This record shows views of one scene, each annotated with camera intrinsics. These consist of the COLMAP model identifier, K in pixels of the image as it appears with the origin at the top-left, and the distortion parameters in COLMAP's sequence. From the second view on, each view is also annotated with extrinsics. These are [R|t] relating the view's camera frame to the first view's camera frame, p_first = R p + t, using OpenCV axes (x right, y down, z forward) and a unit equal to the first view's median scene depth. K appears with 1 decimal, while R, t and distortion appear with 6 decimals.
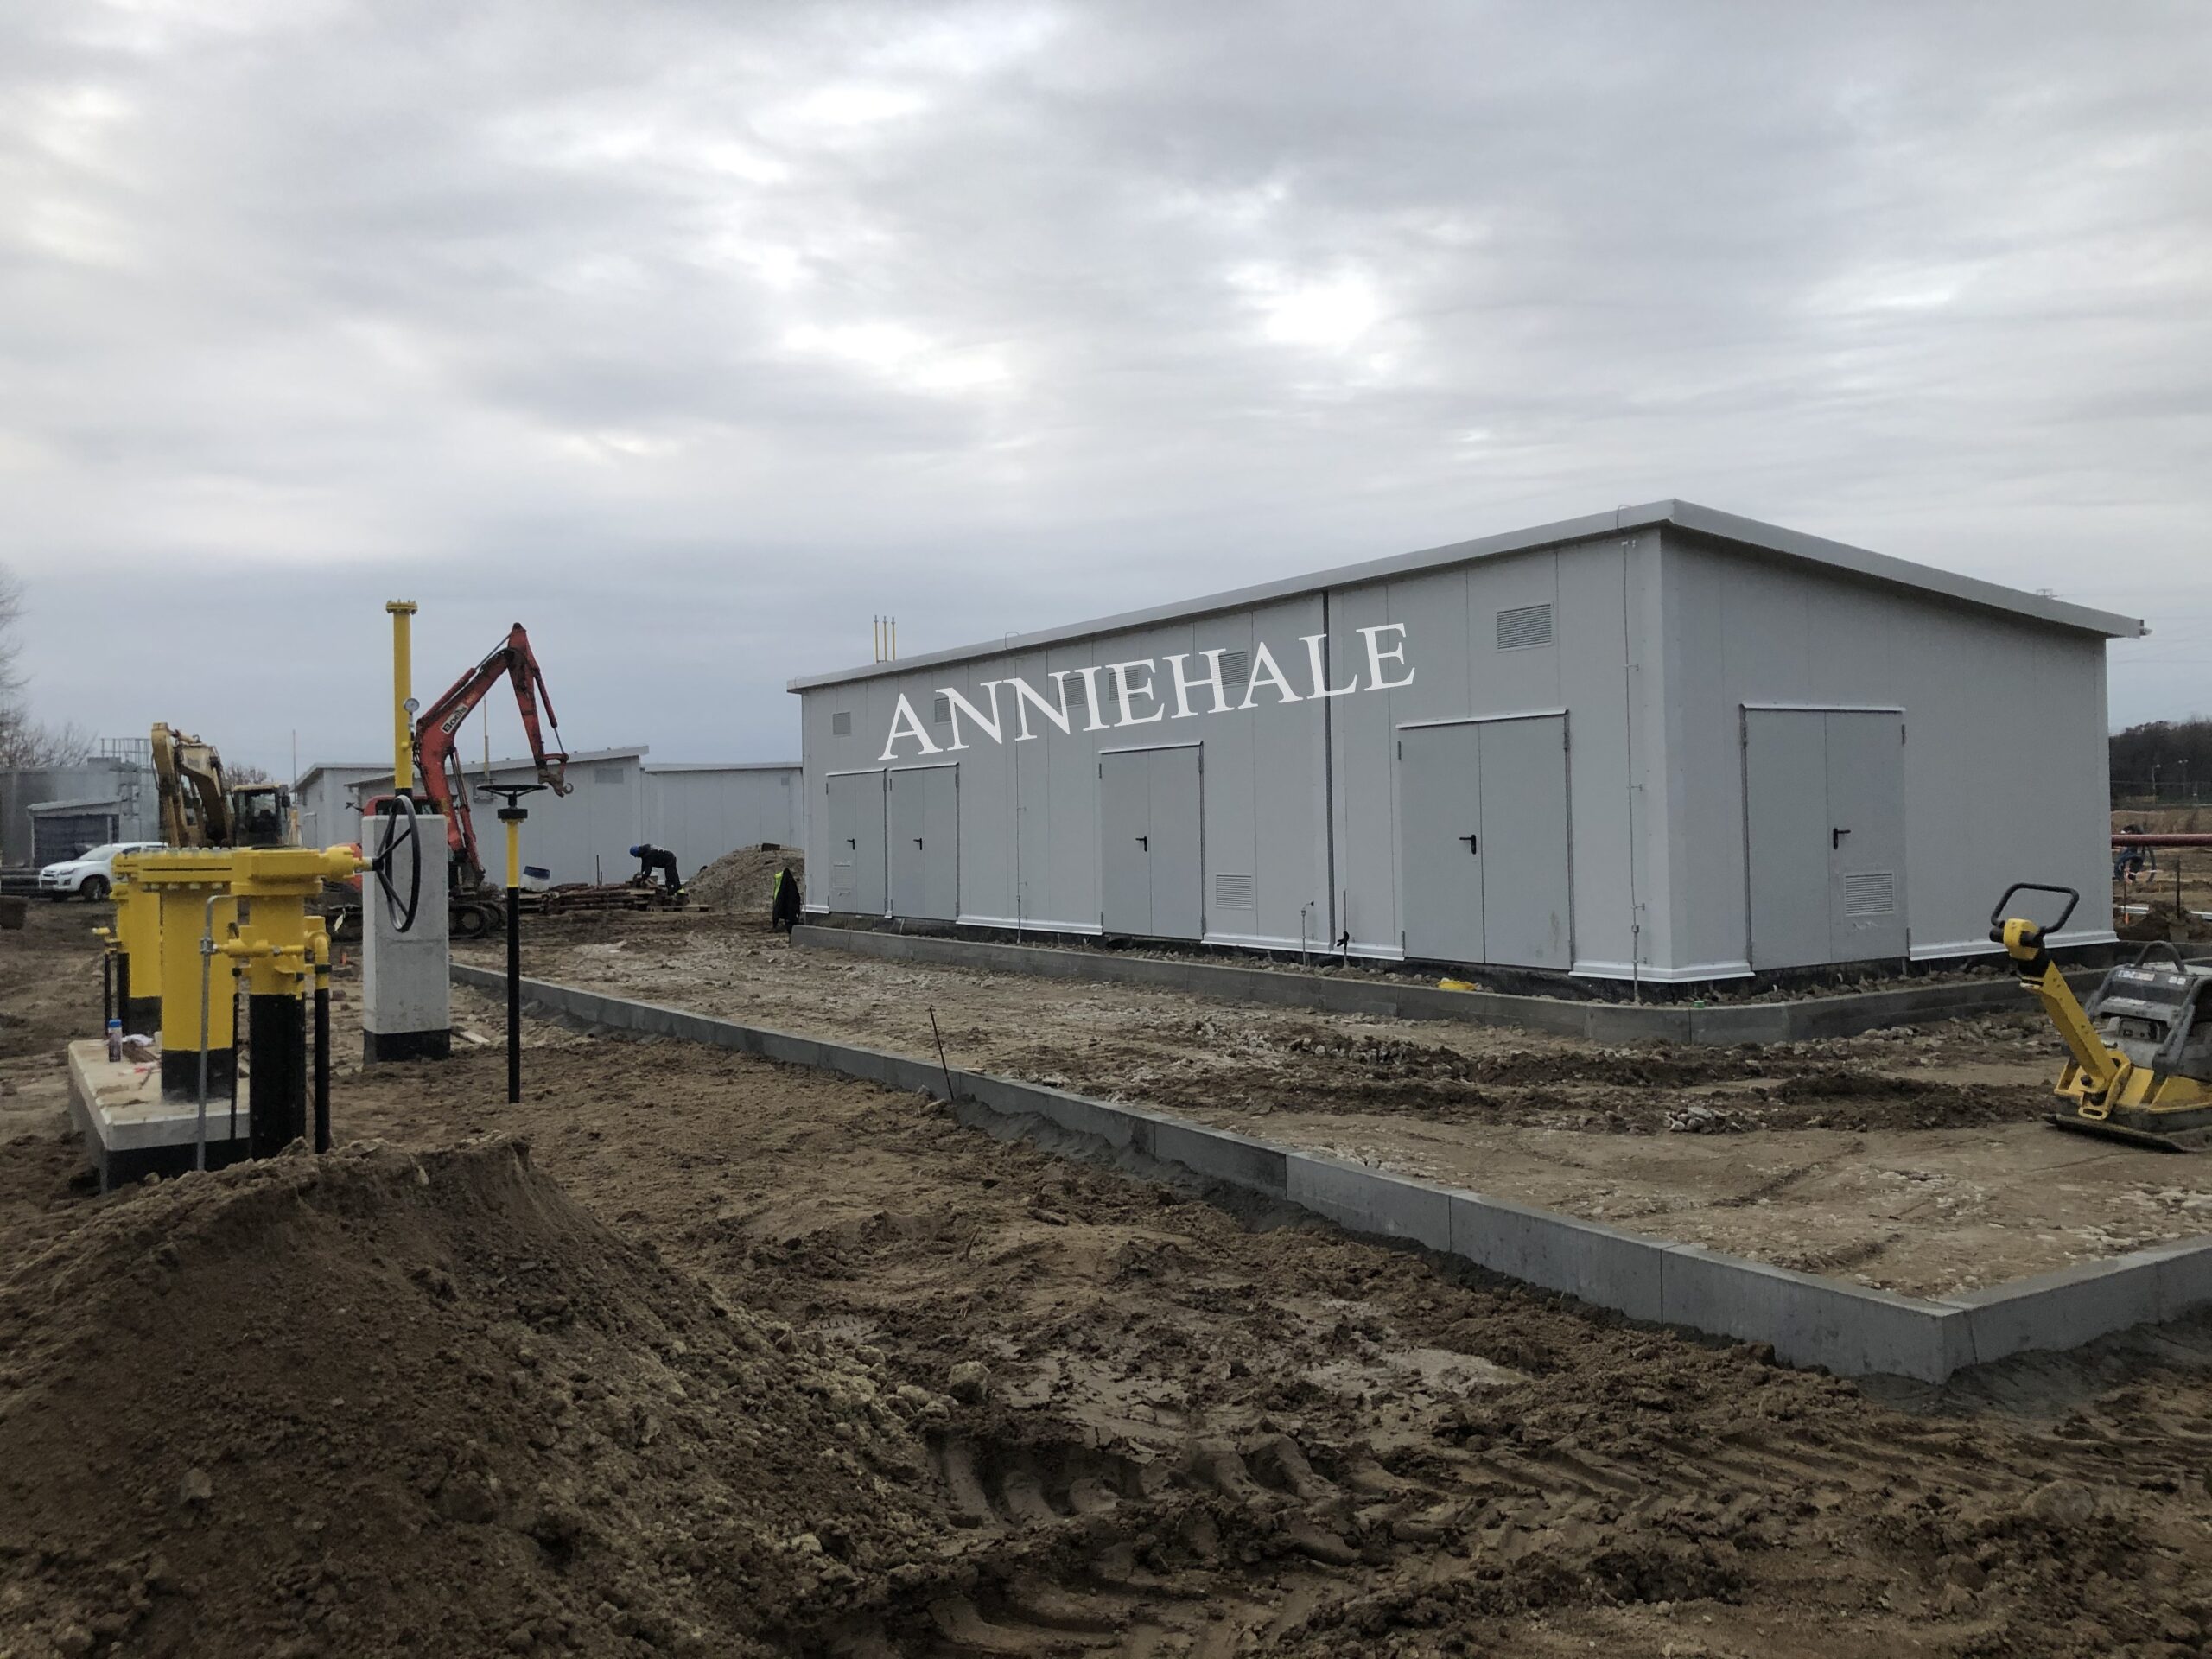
lens RADIAL K [[1841.6, 0, 1106.0], [0, 1841.6, 829.5], [0, 0, 1]] dist [0.077567, -0.196002]
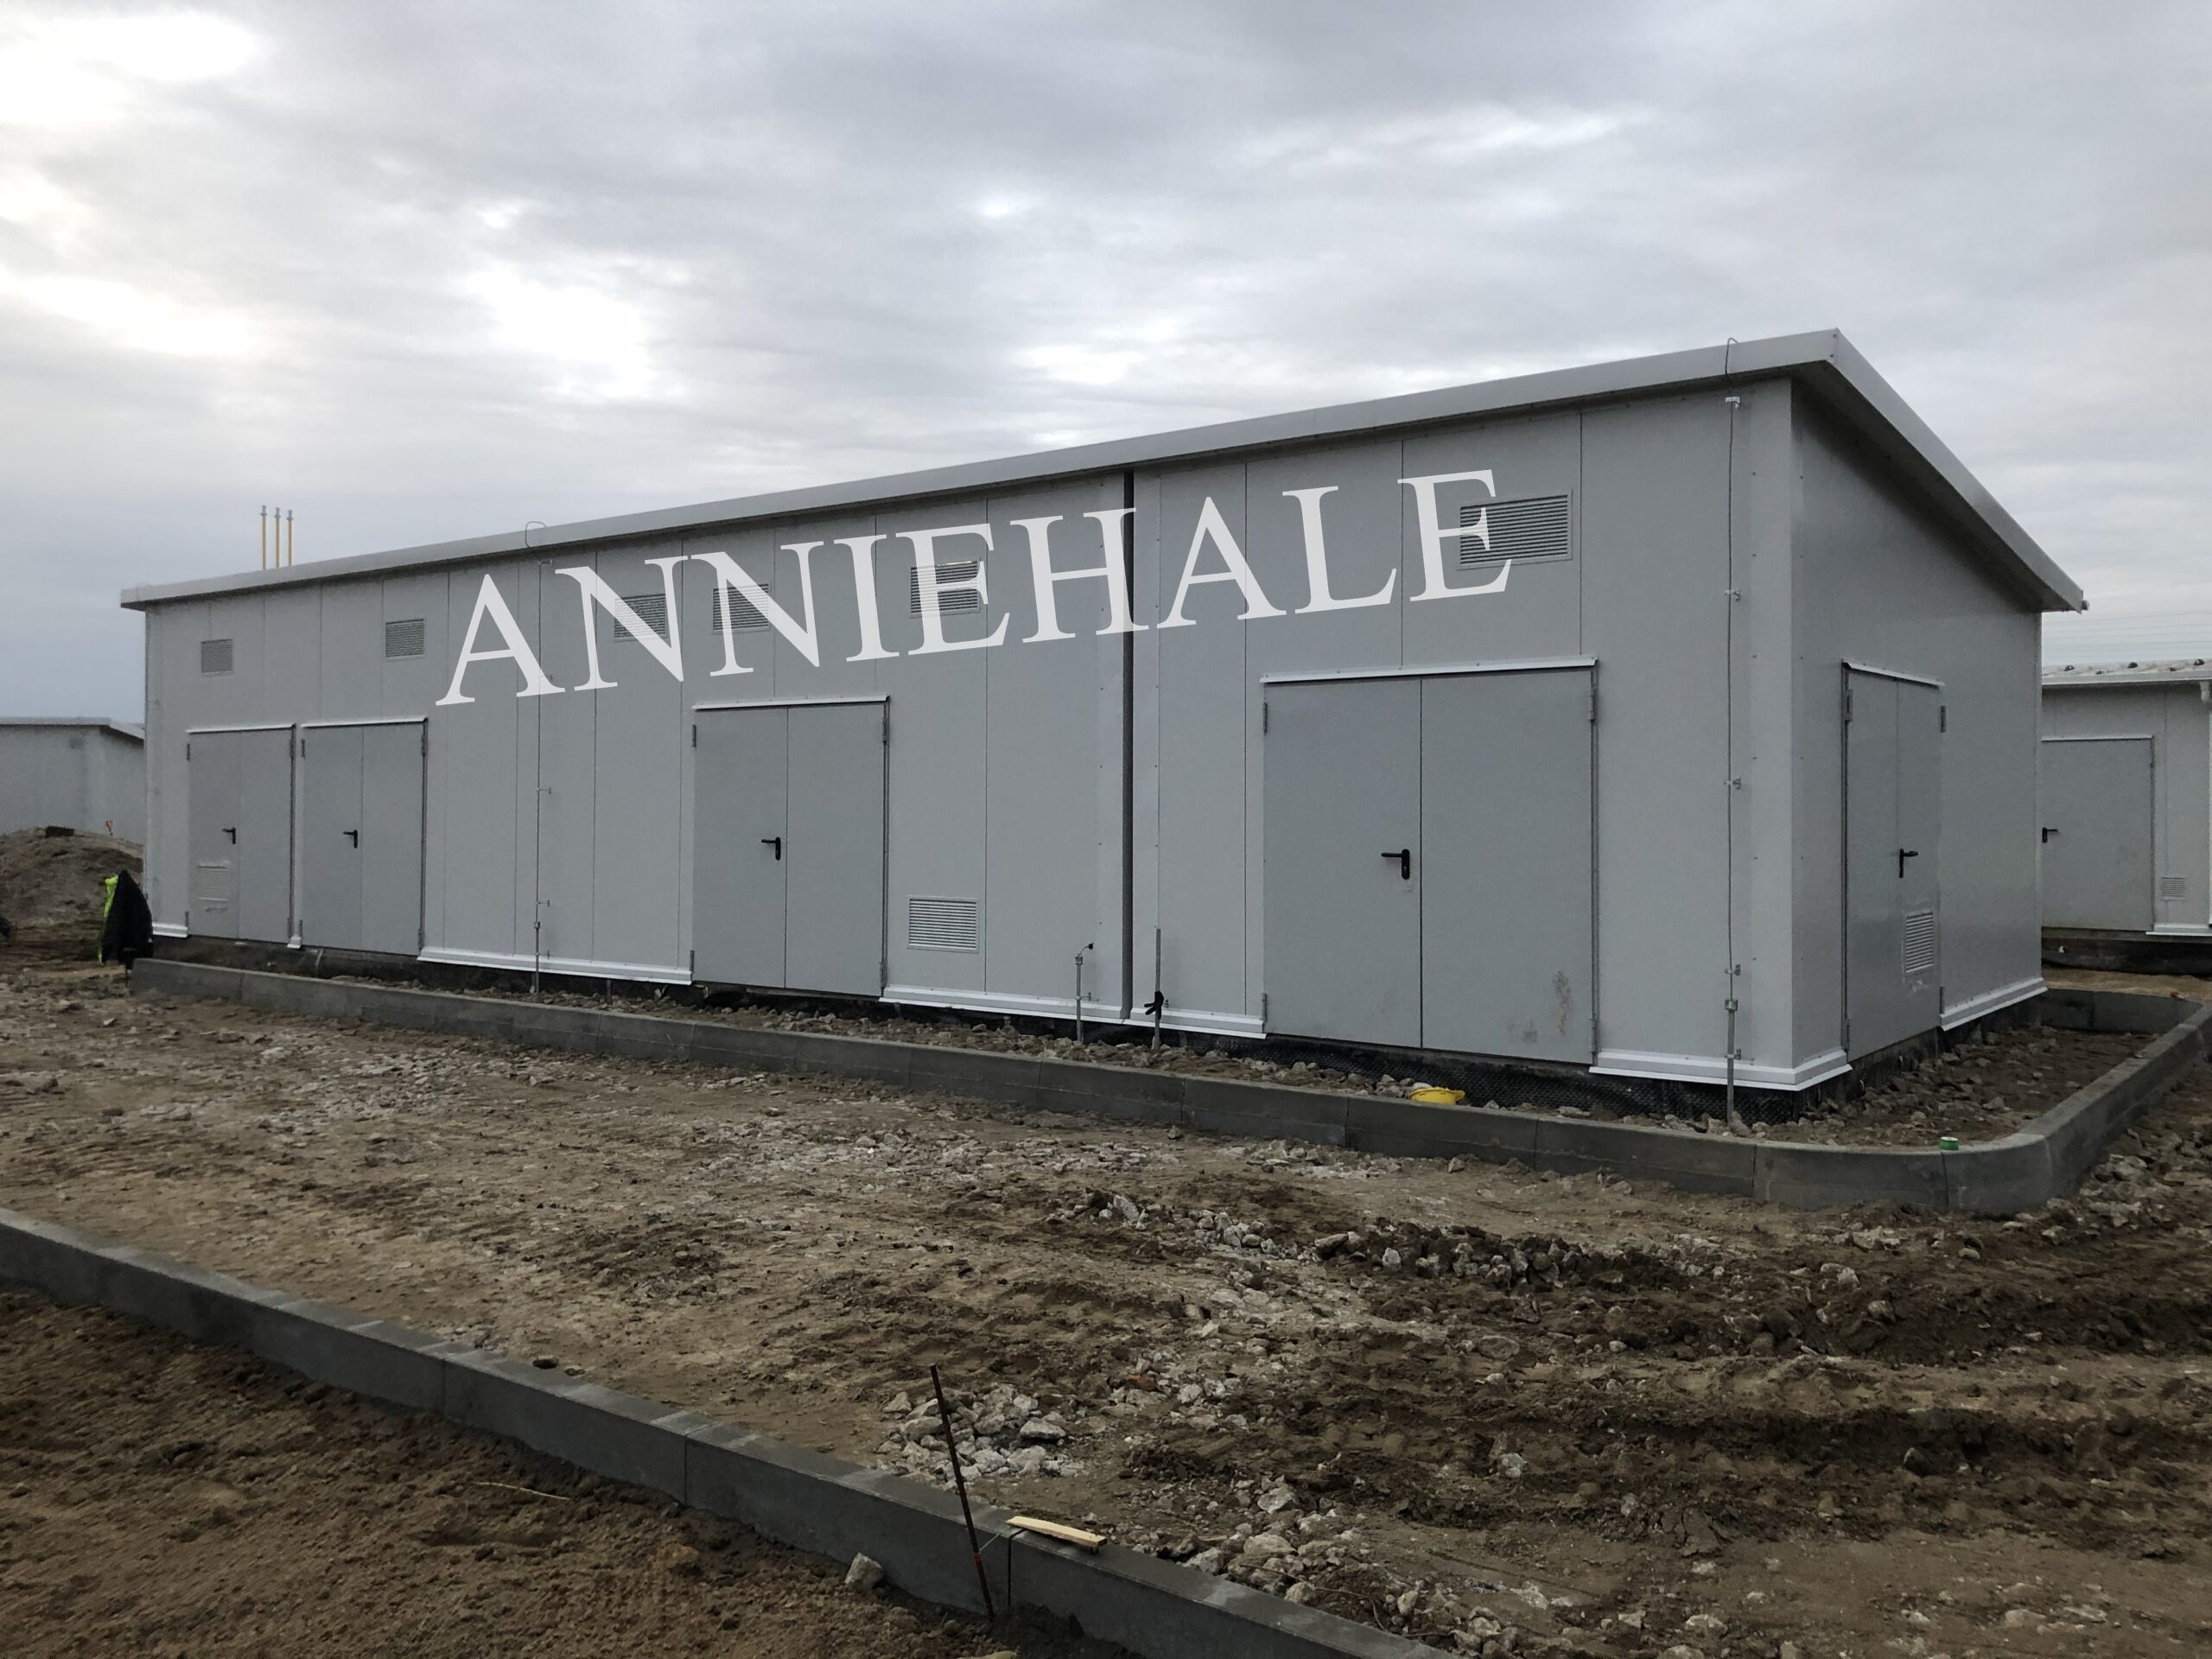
lens RADIAL K [[1841.6, 0, 1106.0], [0, 1841.6, 829.5], [0, 0, 1]] dist [0.077567, -0.196002]
pose [[0.936193, 0.010609, 0.351325, -0.121158], [-0.014397, 0.999863, 0.008171, -0.007569], [-0.351191, -0.012708, 0.936218, 0.406789]]
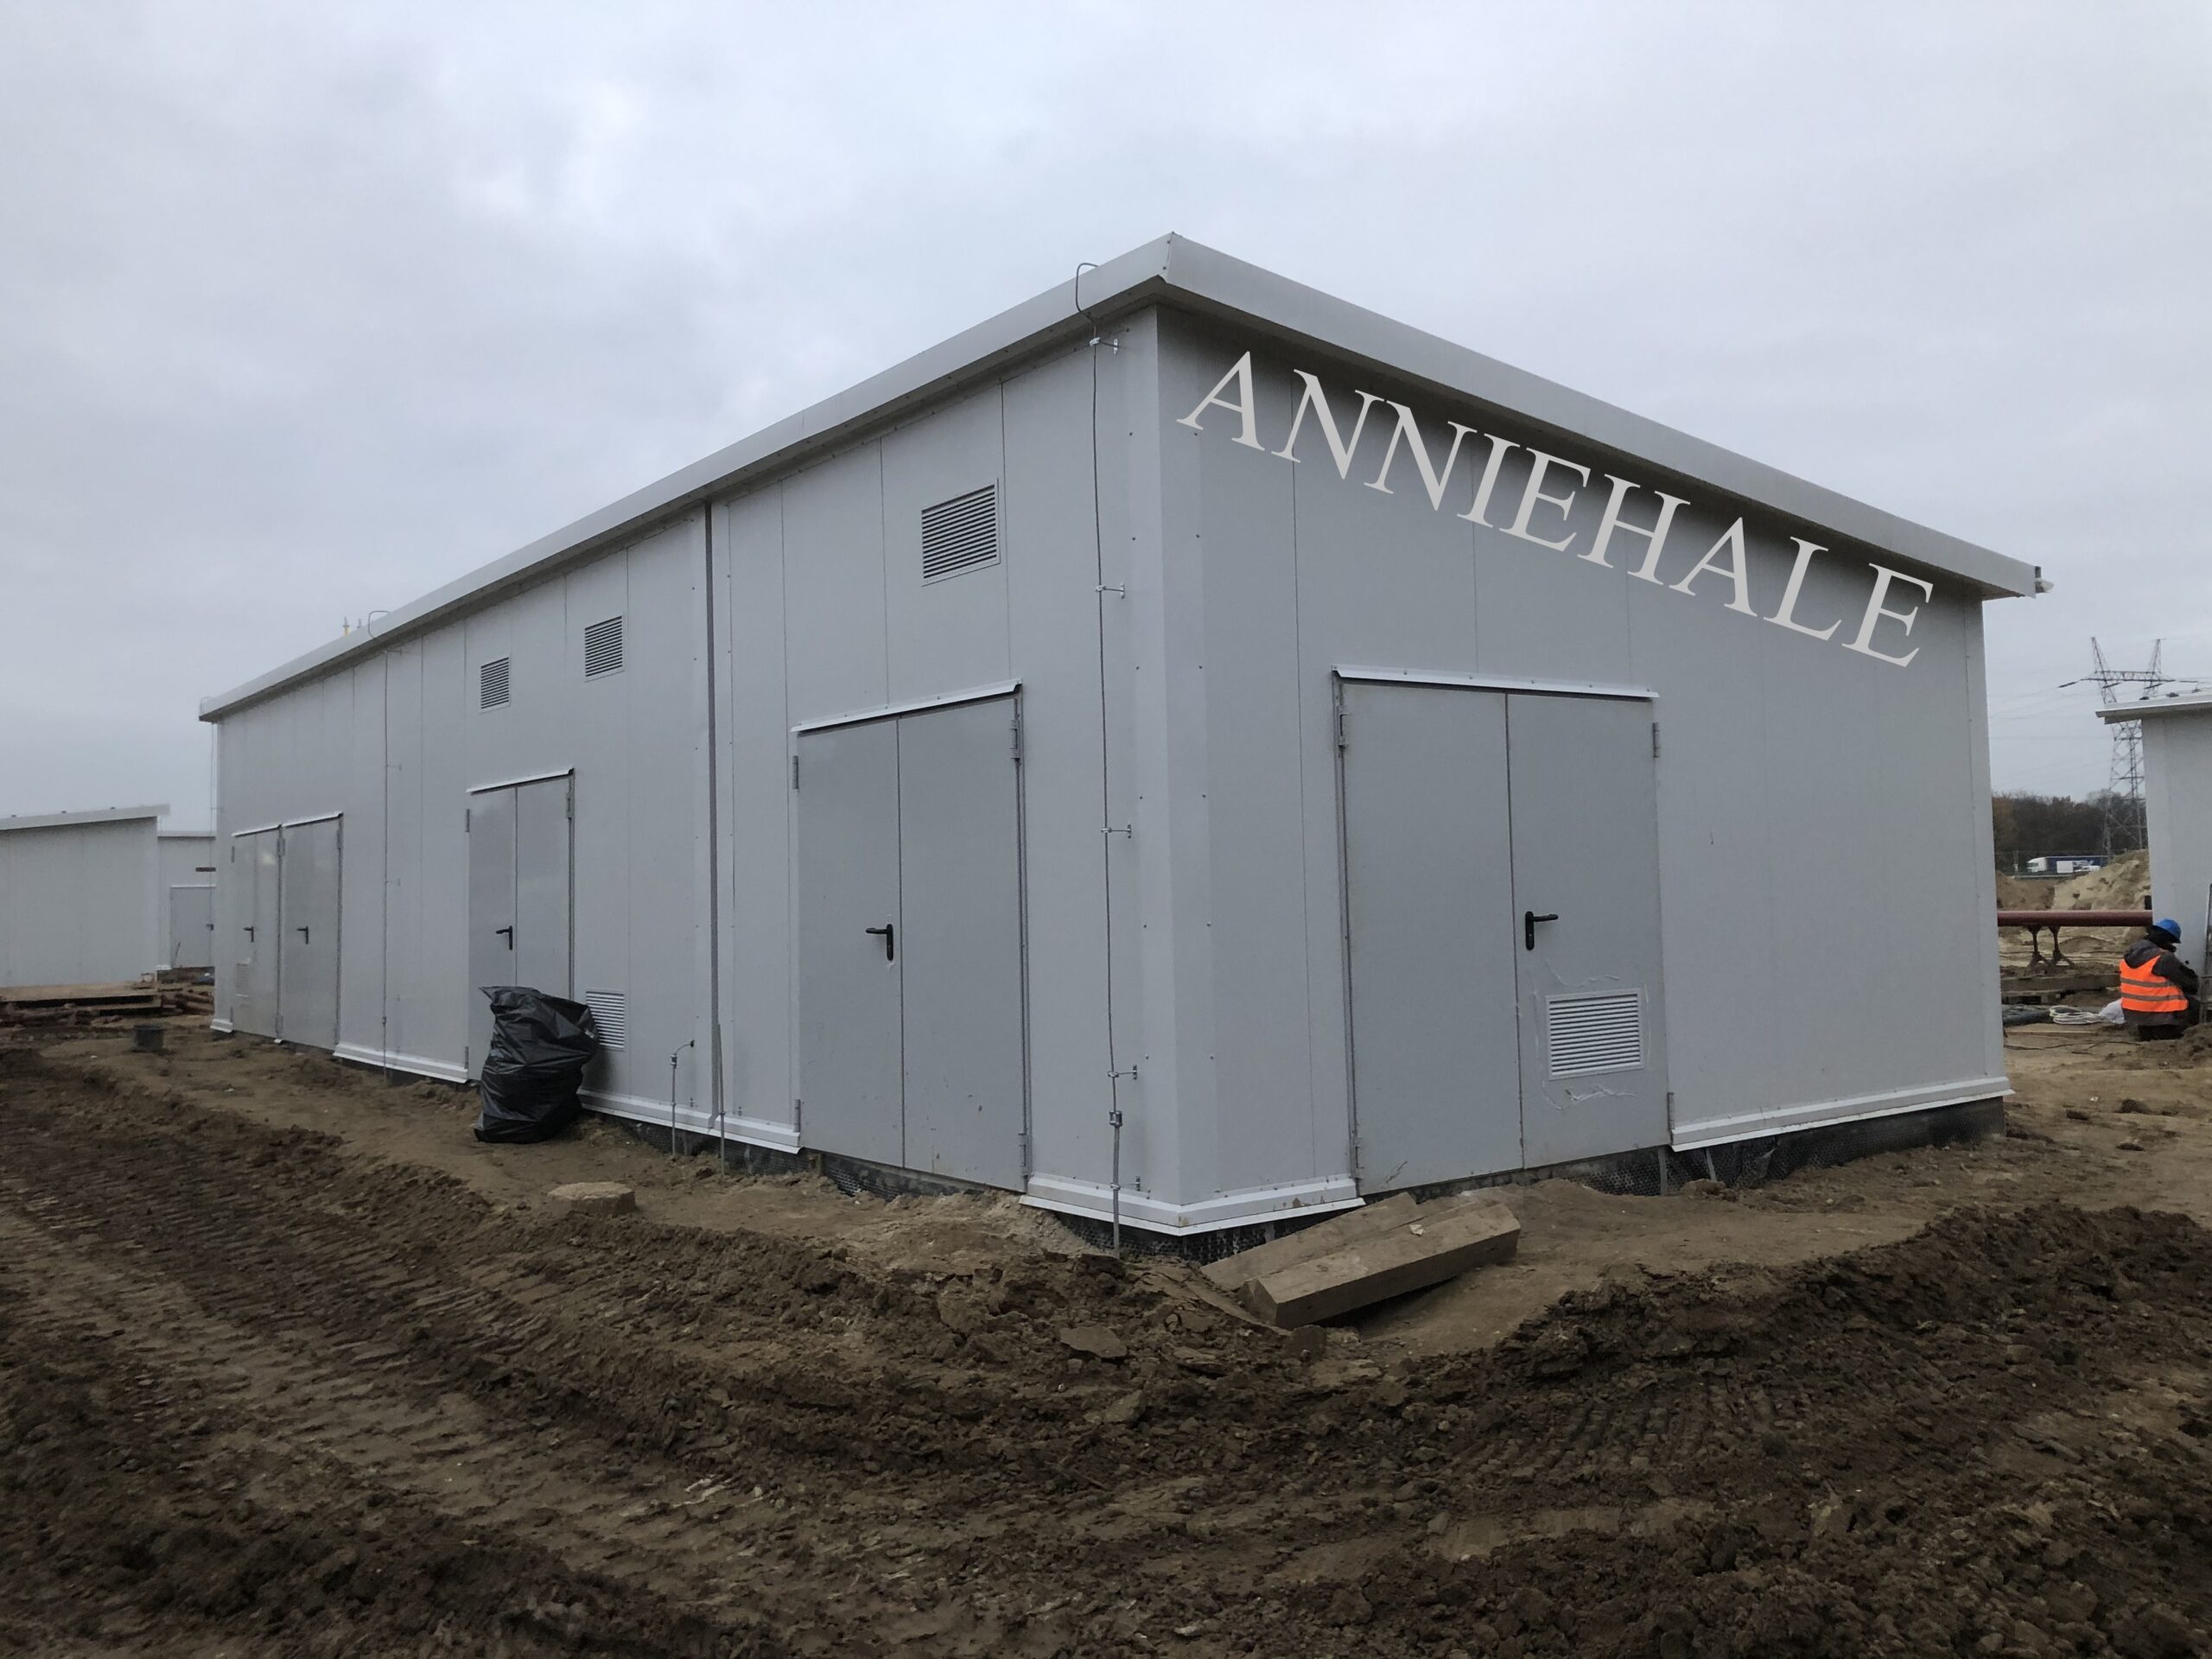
lens RADIAL K [[1845.8, 0, 1132.1], [0, 1845.8, 780.0], [0, 0, 1]] dist [0.079759, -0.195948]
pose [[0.995585, -0.002733, 0.093821, 0.207457], [0.008863, 0.997847, -0.064983, -0.003253], [-0.093442, 0.065527, 0.993466, 0.432163]]
